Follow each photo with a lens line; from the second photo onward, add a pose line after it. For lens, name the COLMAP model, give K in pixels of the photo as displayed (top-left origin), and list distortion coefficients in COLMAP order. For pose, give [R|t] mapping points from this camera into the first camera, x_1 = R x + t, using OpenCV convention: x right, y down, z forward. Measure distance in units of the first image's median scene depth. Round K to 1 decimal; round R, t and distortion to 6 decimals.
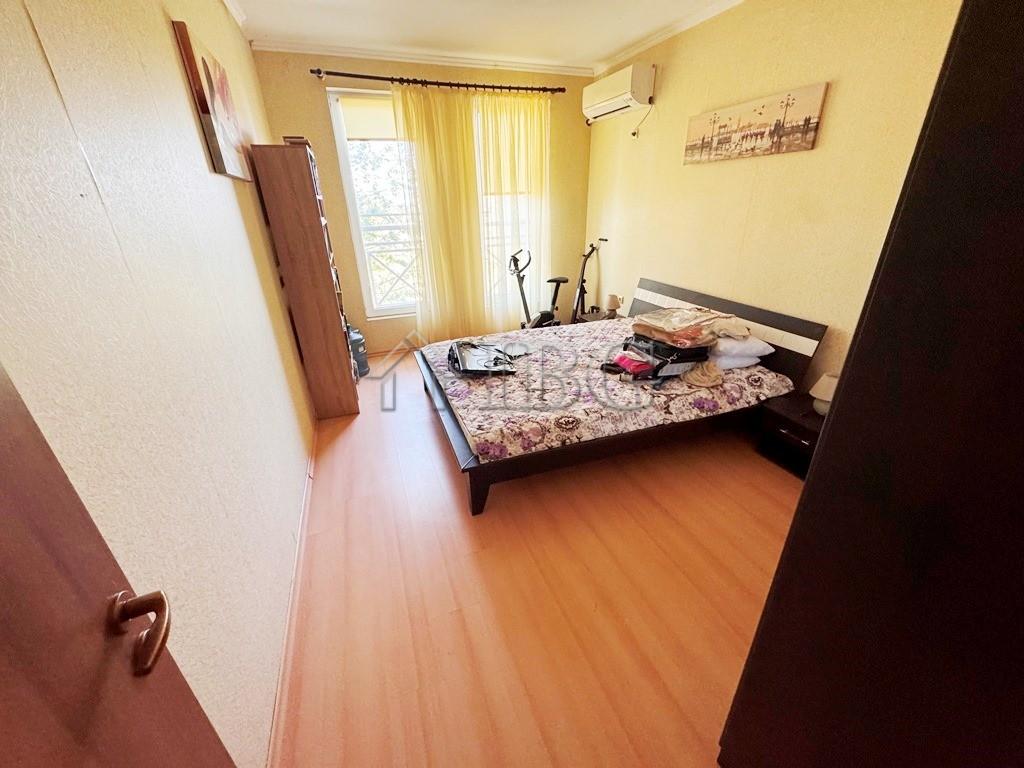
lens RADIAL K [[405.1, 0, 512.9], [0, 405.1, 384.7], [0, 0, 1]] dist [-0.006102, 0.000263]
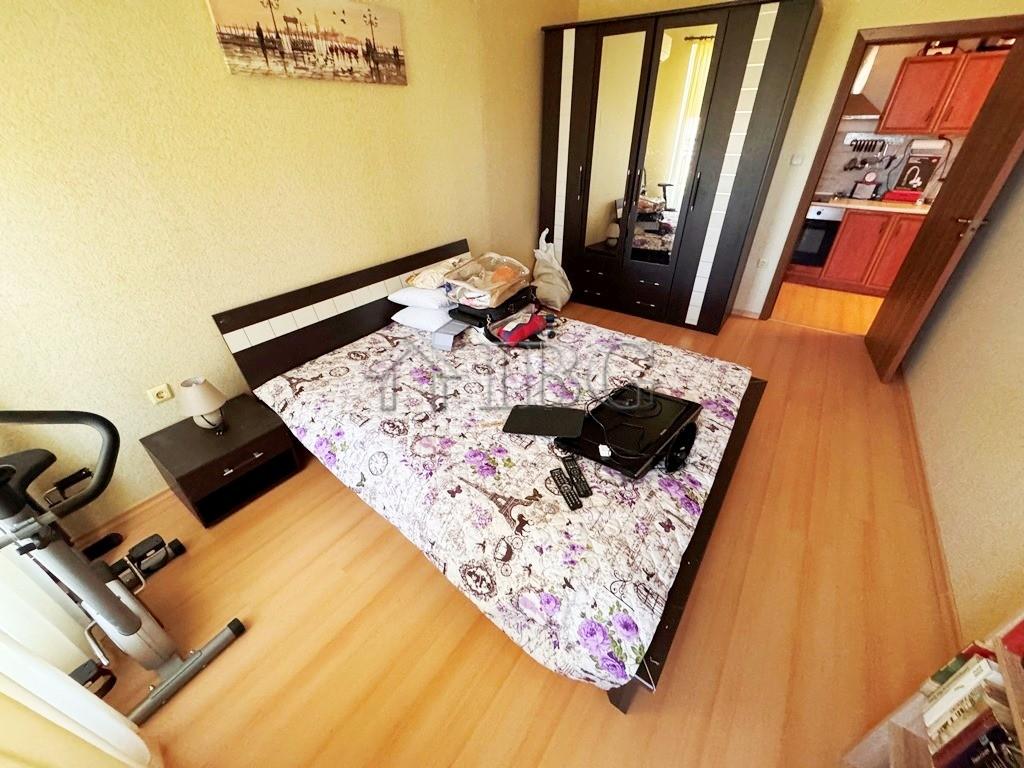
lens RADIAL K [[405.1, 0, 512.9], [0, 405.1, 384.7], [0, 0, 1]] dist [-0.006102, 0.000263]
pose [[-0.564986, -0.426232, 0.706482, -0.390135], [0.361009, 0.642232, 0.676174, -0.598518], [-0.741932, 0.637075, -0.208978, 1.296123]]
